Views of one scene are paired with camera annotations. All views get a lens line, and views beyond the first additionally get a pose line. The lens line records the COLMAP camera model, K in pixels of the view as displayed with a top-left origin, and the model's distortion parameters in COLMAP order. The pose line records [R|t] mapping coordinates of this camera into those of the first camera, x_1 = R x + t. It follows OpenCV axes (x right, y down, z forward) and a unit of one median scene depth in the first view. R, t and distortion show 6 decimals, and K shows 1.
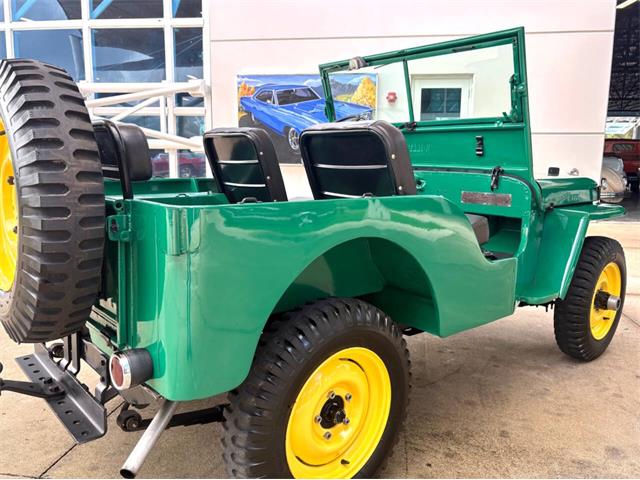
lens RADIAL K [[529.8, 0, 321.2], [0, 529.8, 243.3], [0, 0, 1]] dist [0.009572, 0.004105]
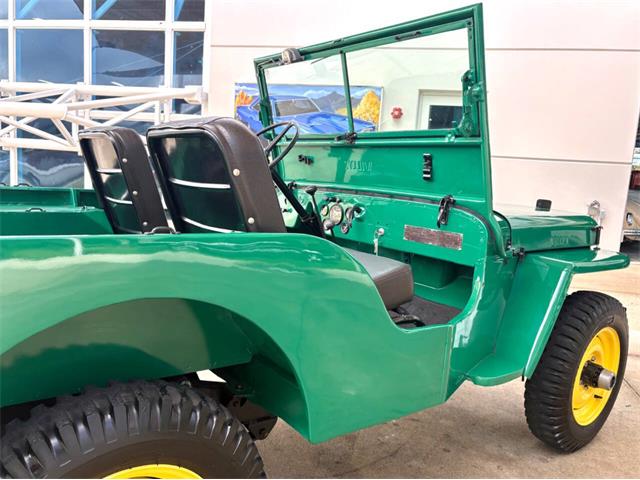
lens RADIAL K [[509.9, 0, 328.0], [0, 509.9, 250.2], [0, 0, 1]] dist [0.014691, -0.001556]
pose [[0.996278, 0.061168, -0.060741, 0.179366], [-0.061967, 0.998014, -0.011352, -0.041349], [0.059926, 0.015074, 0.998089, 0.230030]]
